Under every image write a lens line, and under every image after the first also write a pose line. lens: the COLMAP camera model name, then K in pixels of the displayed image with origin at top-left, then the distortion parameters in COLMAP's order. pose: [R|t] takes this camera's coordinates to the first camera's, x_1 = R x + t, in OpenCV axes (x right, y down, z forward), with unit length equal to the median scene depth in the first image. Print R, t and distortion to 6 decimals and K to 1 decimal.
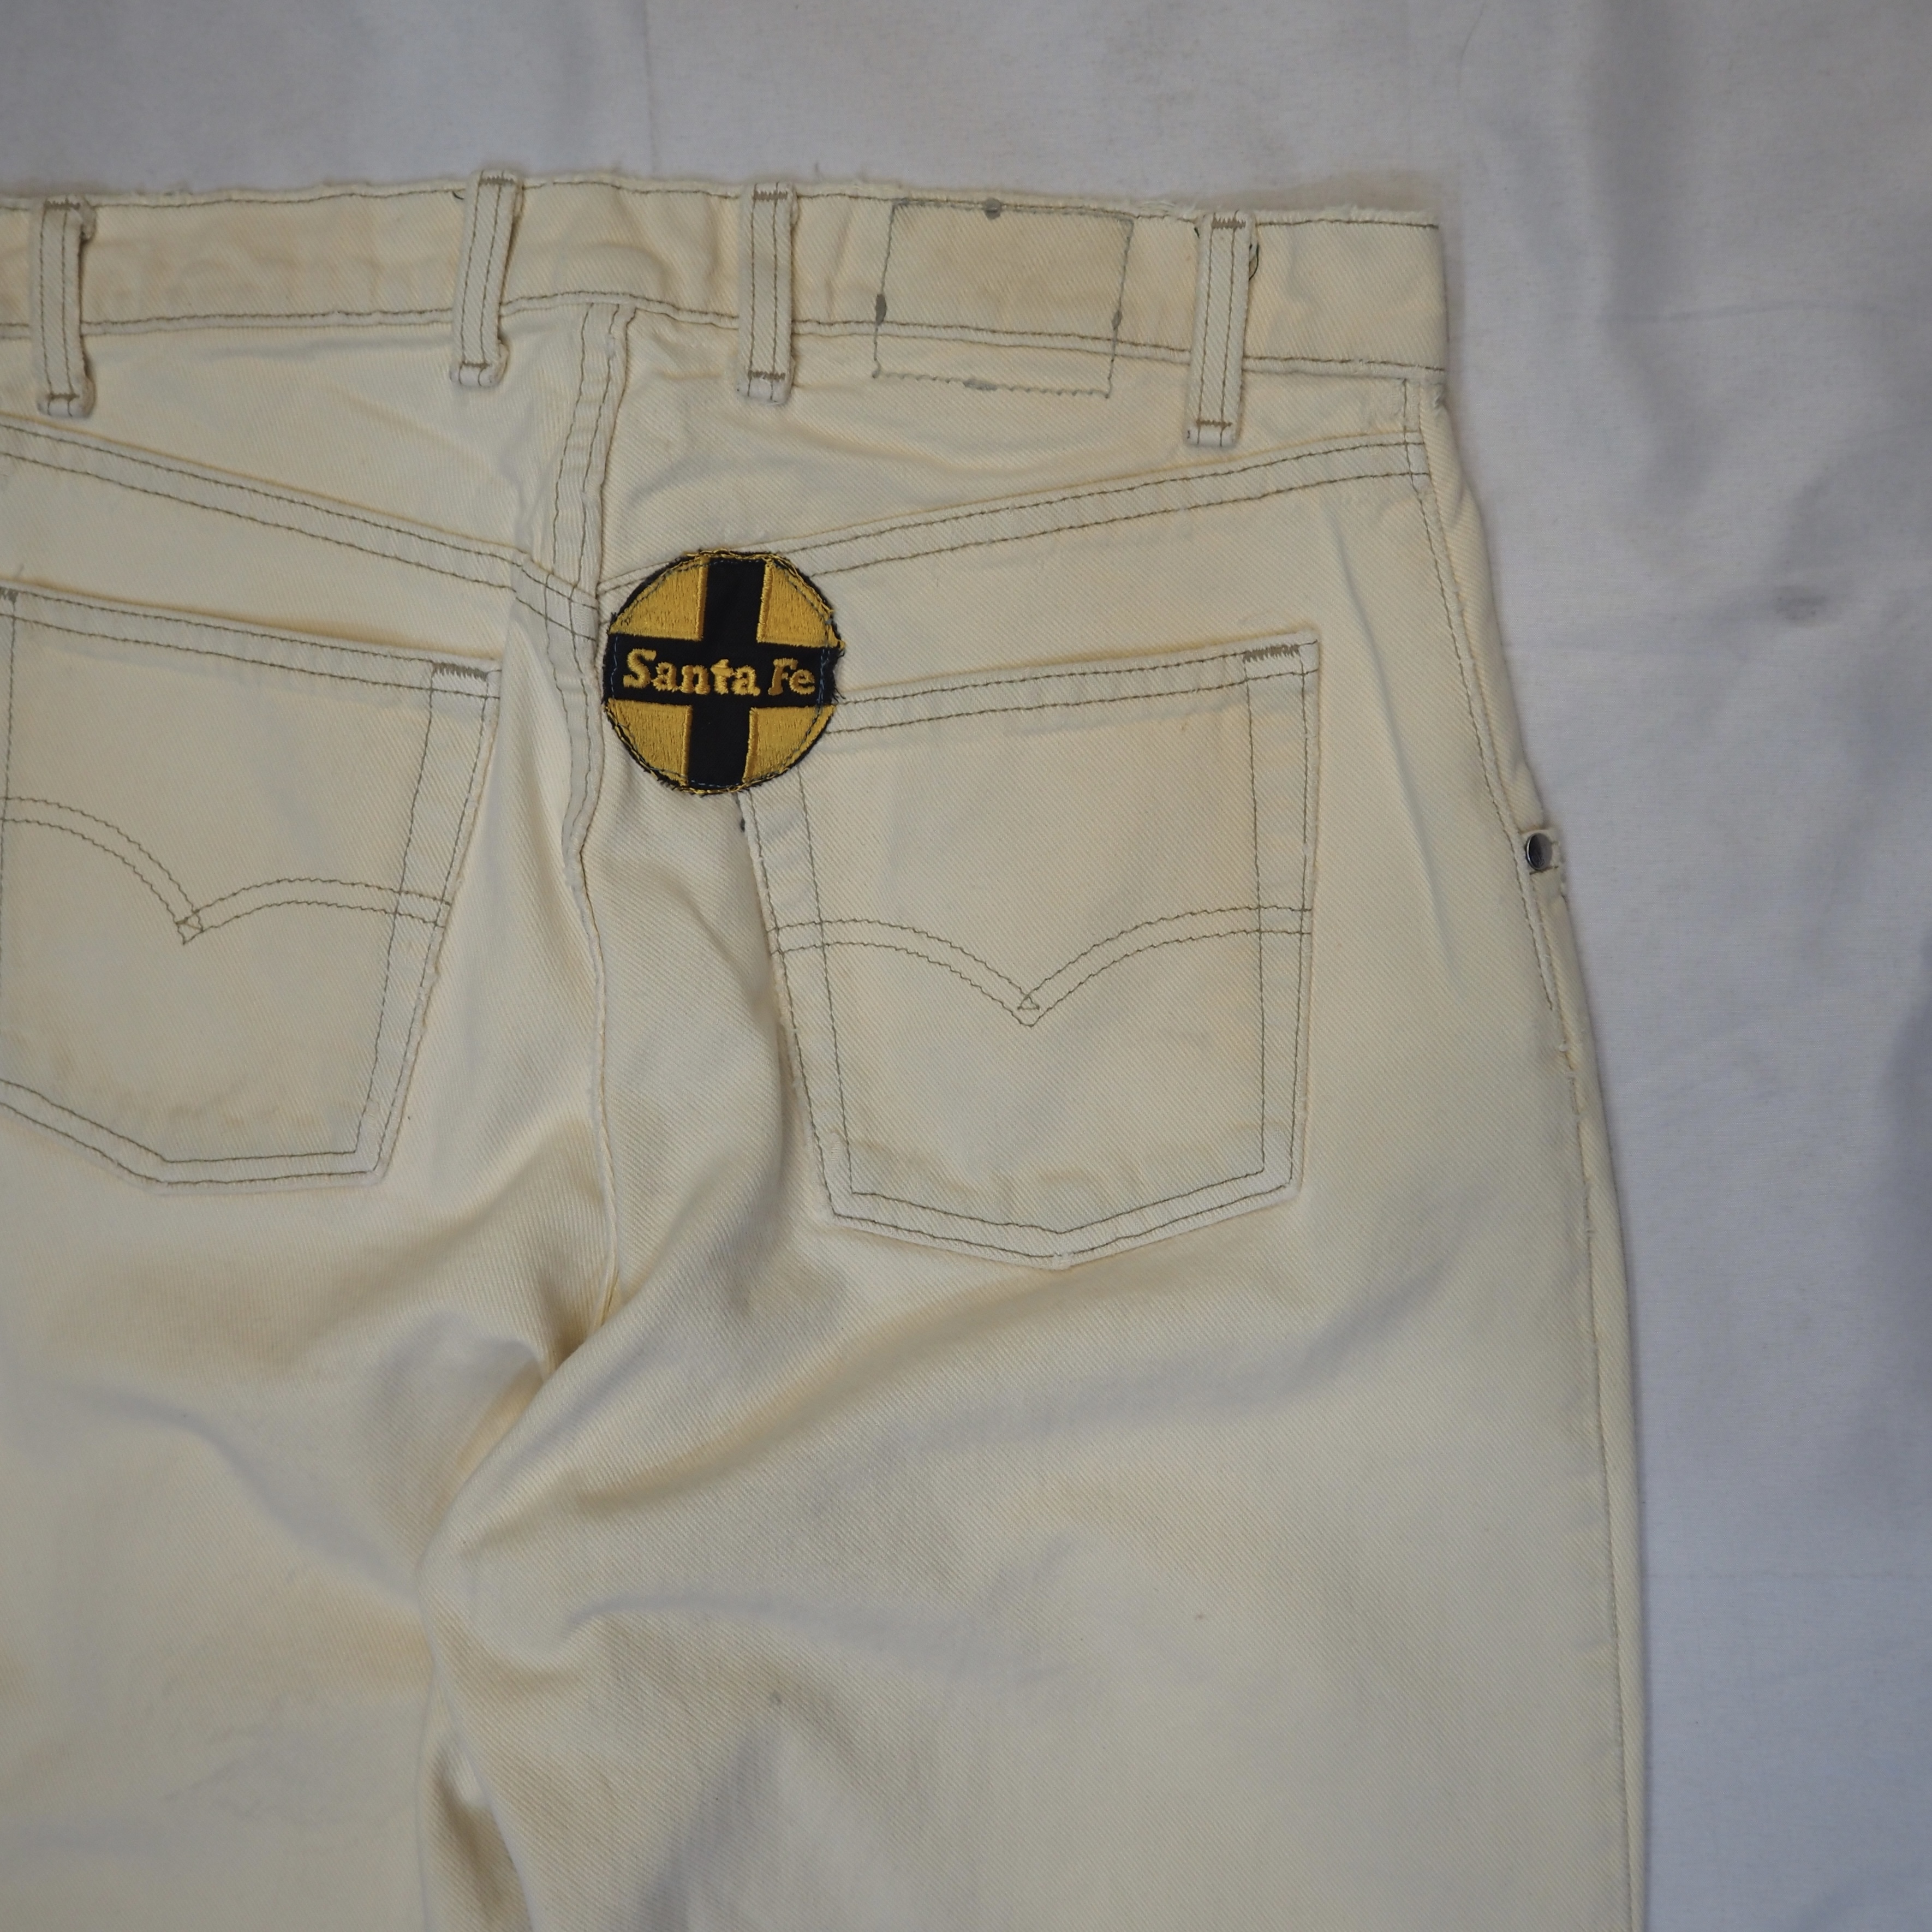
lens RADIAL K [[2430.5, 0, 1048.8], [0, 2430.5, 1029.2], [0, 0, 1]] dist [-0.056521, 0.028141]
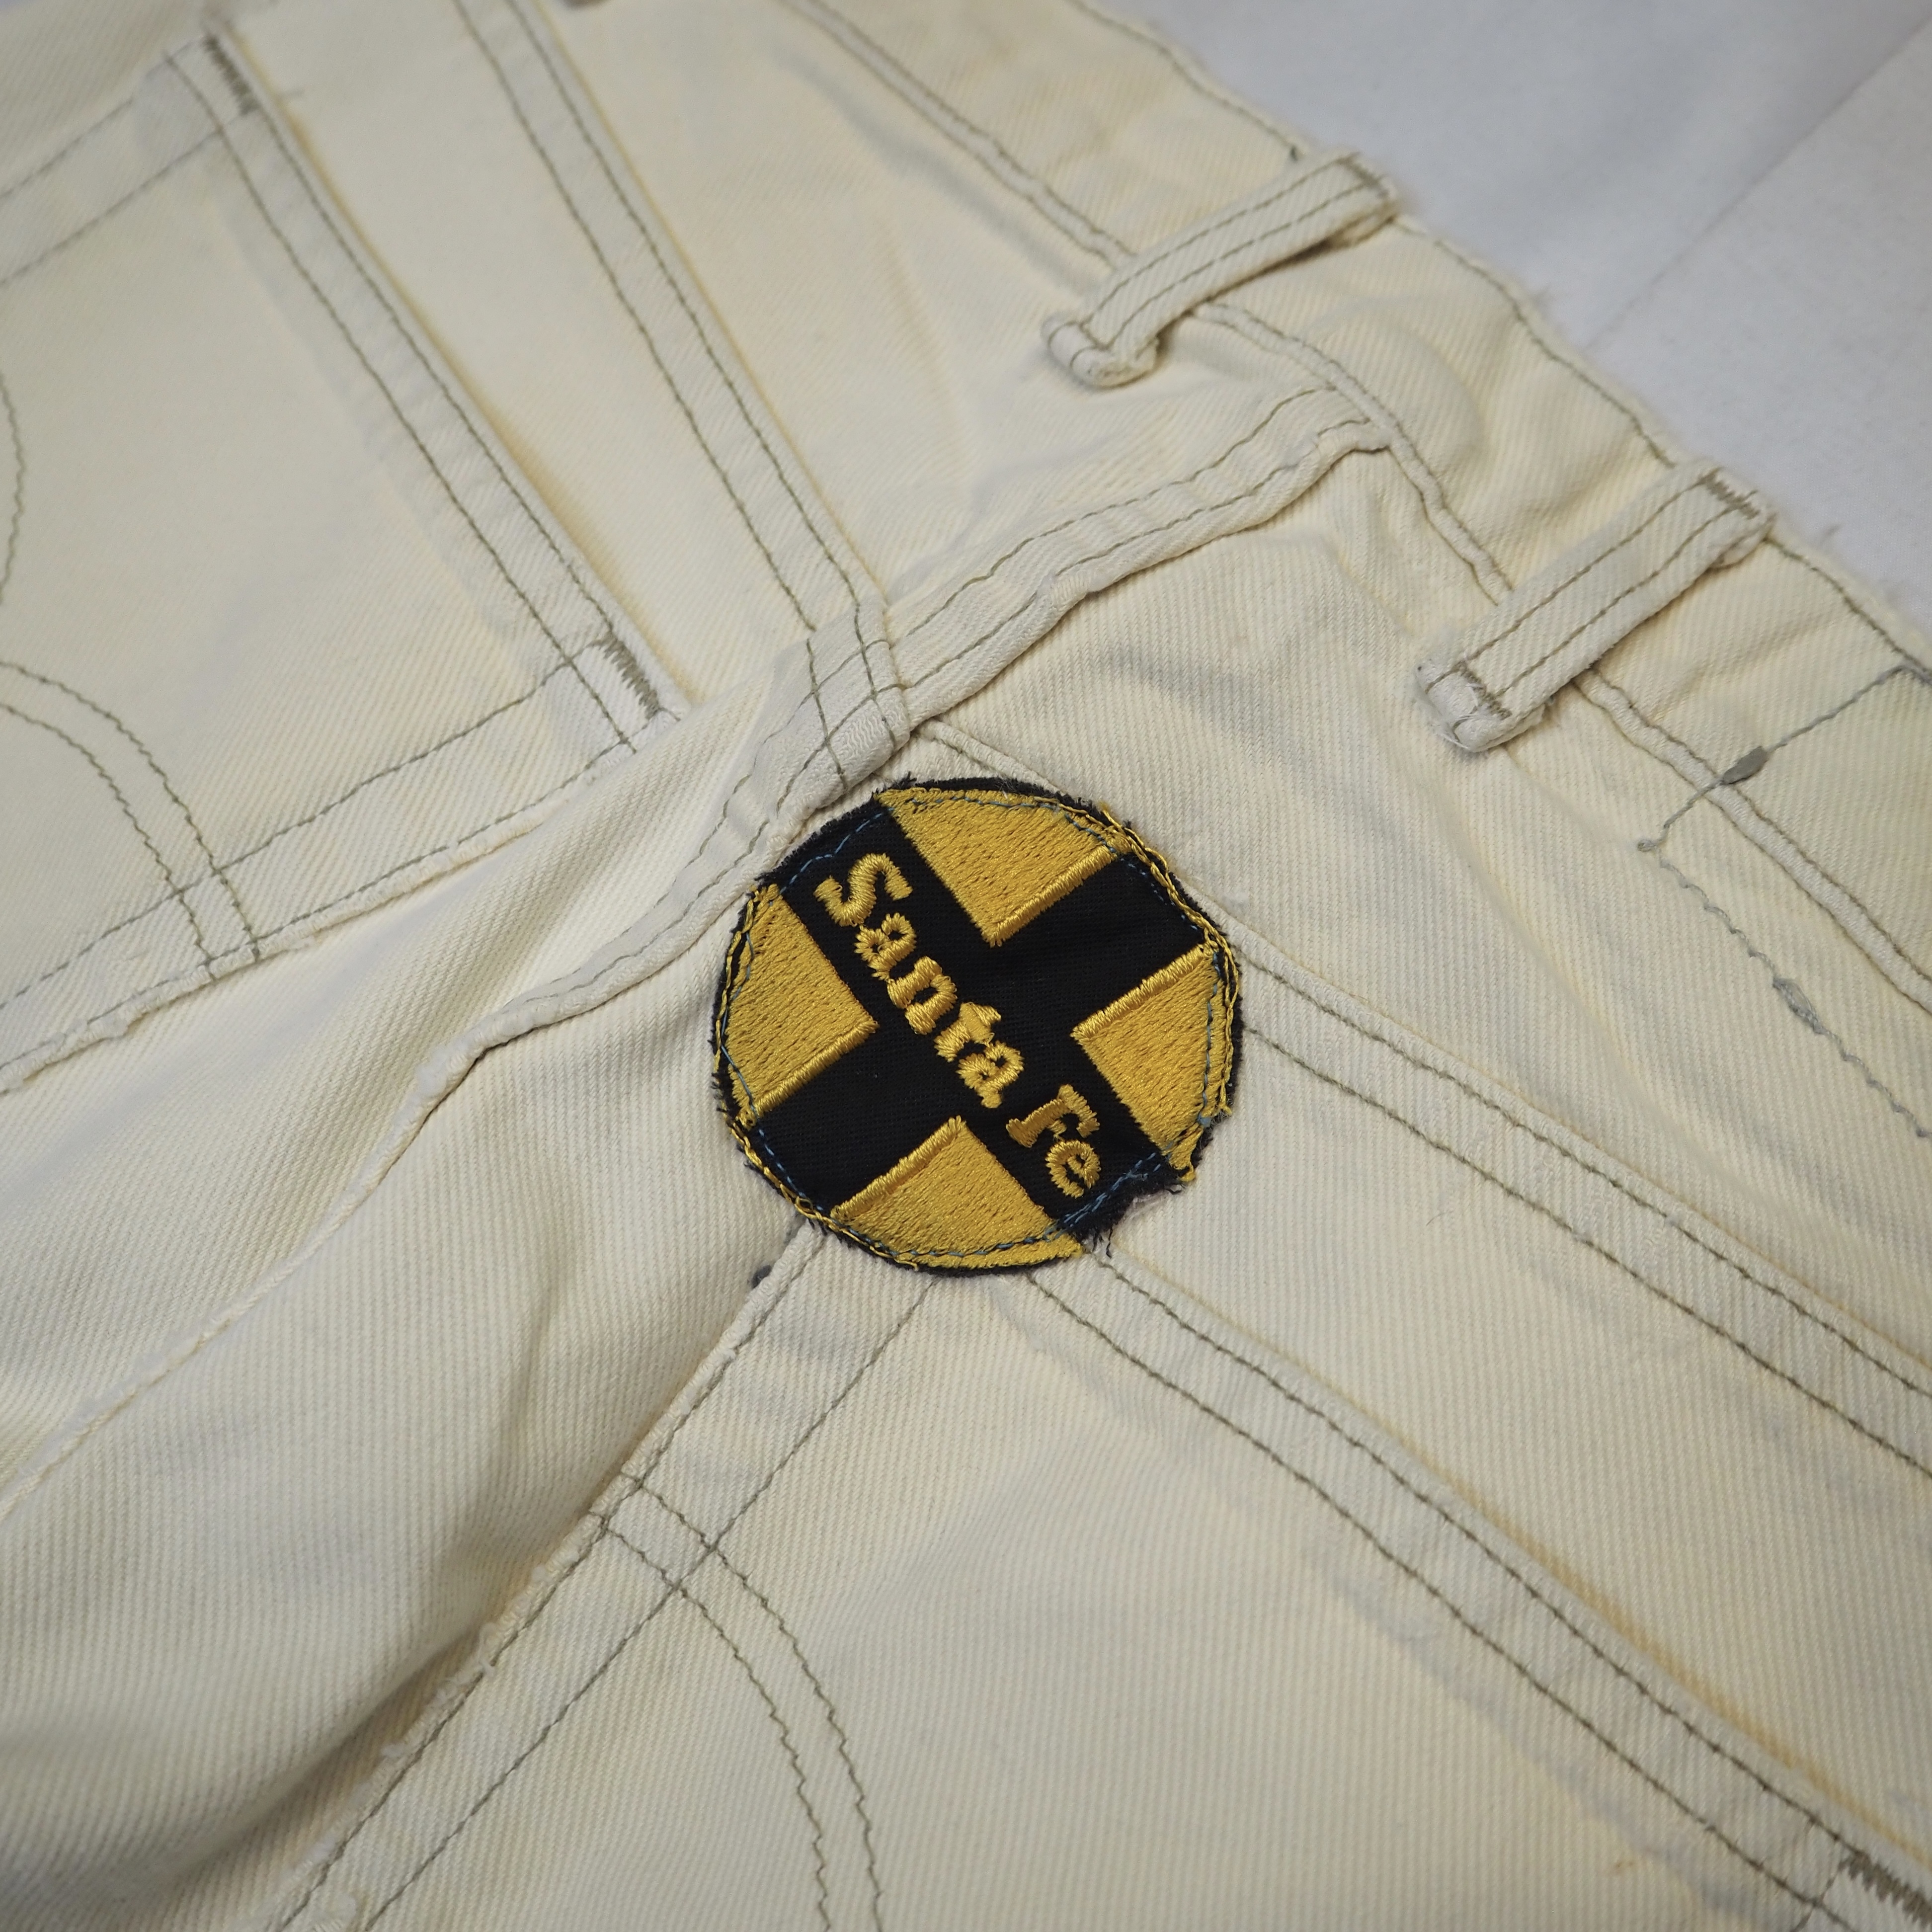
lens RADIAL K [[2696.4, 0, 958.4], [0, 2696.4, 930.2], [0, 0, 1]] dist [-0.000121, 0.004306]
pose [[0.668128, 0.681450, -0.298717, 0.008663], [-0.744022, 0.615144, -0.260823, -0.018327], [0.006017, 0.396515, 0.918009, 0.506654]]
